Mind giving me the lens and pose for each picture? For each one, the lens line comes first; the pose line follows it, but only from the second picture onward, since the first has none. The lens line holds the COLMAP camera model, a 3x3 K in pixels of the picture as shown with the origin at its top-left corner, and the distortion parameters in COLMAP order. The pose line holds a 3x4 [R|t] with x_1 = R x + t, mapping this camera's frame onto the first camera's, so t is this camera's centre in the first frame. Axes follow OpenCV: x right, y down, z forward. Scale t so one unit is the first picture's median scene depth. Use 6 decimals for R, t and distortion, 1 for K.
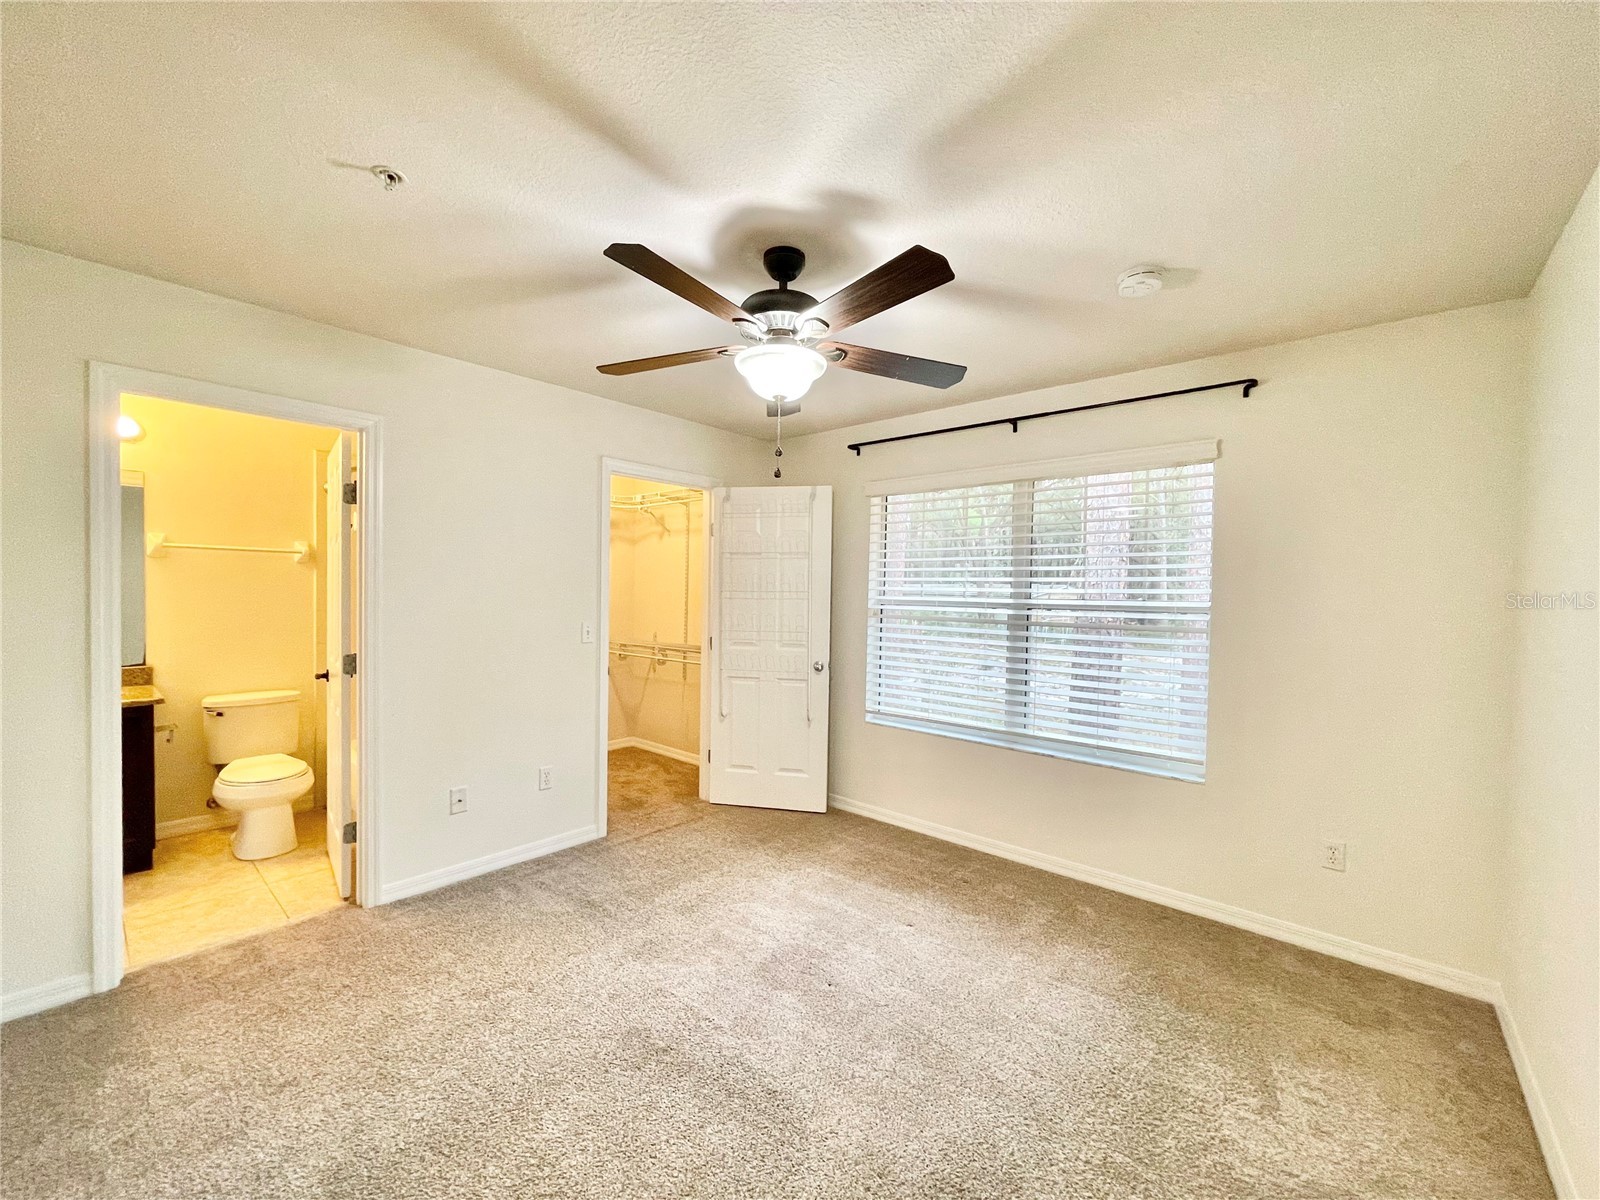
lens RADIAL K [[642.9, 0, 796.2], [0, 642.9, 608.3], [0, 0, 1]] dist [-0.001036, -0.000117]
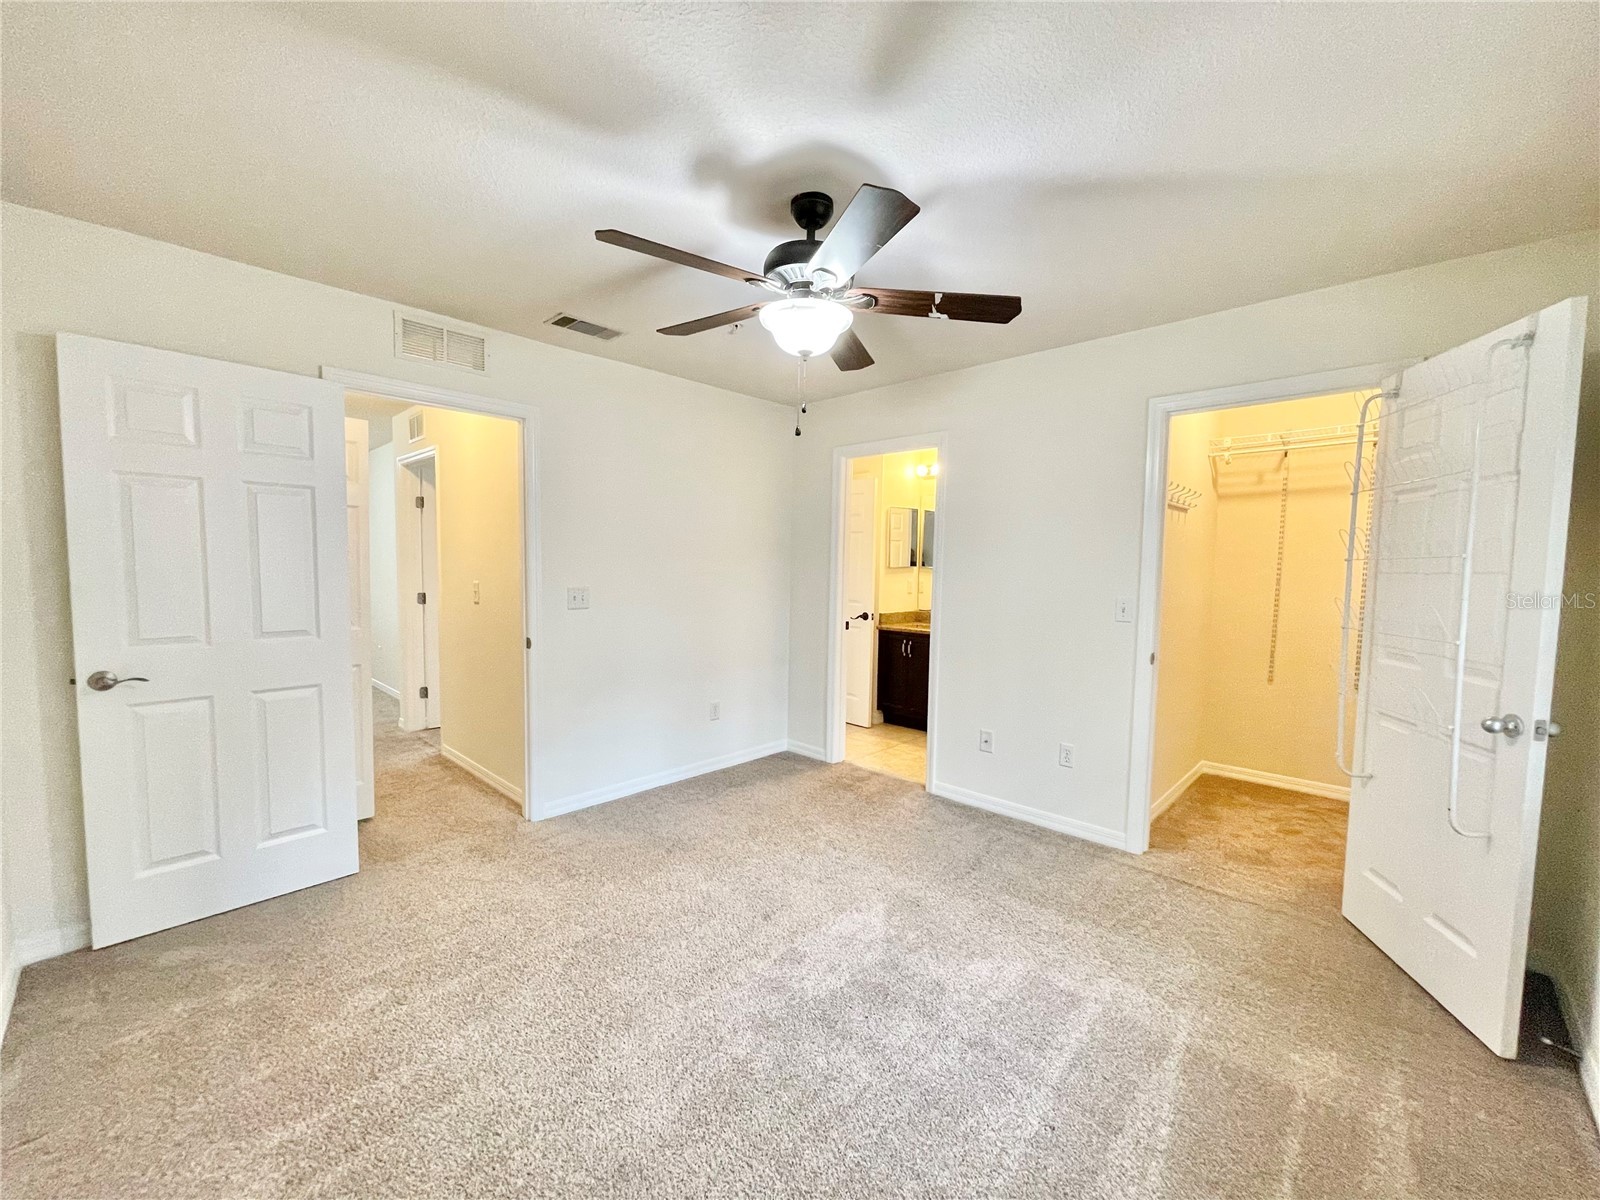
lens RADIAL K [[642.9, 0, 796.2], [0, 642.9, 608.3], [0, 0, 1]] dist [-0.001036, -0.000117]
pose [[-0.046721, 0.052059, -0.997551, 0.590937], [-0.038895, 0.997789, 0.053893, 0.005862], [0.998150, 0.041317, -0.044593, 0.629333]]
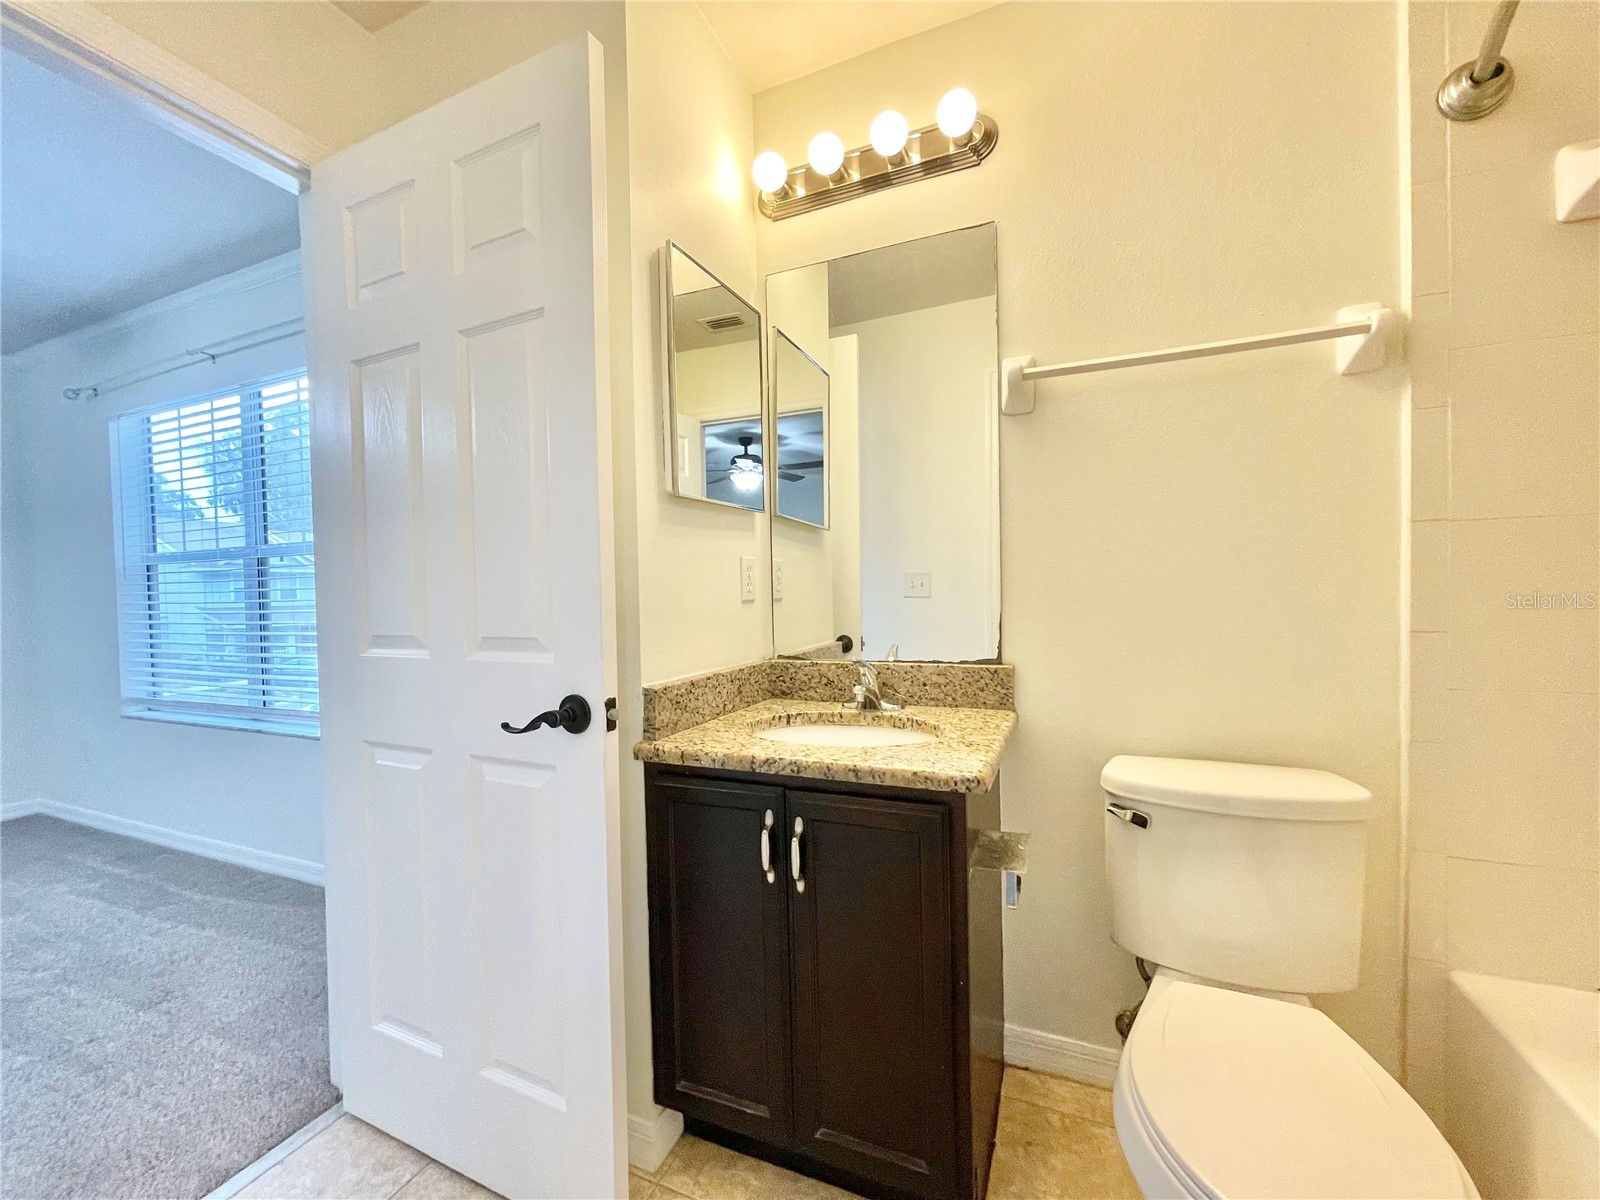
lens RADIAL K [[650.6, 0, 800.0], [0, 650.6, 600.0], [0, 0, 1]] dist [-0.000179, 0.000120]
pose [[0.307998, -0.004622, -0.951376, -0.635322], [0.001196, 0.999989, -0.004471, 0.047215], [0.951386, 0.000240, 0.308001, 0.735653]]
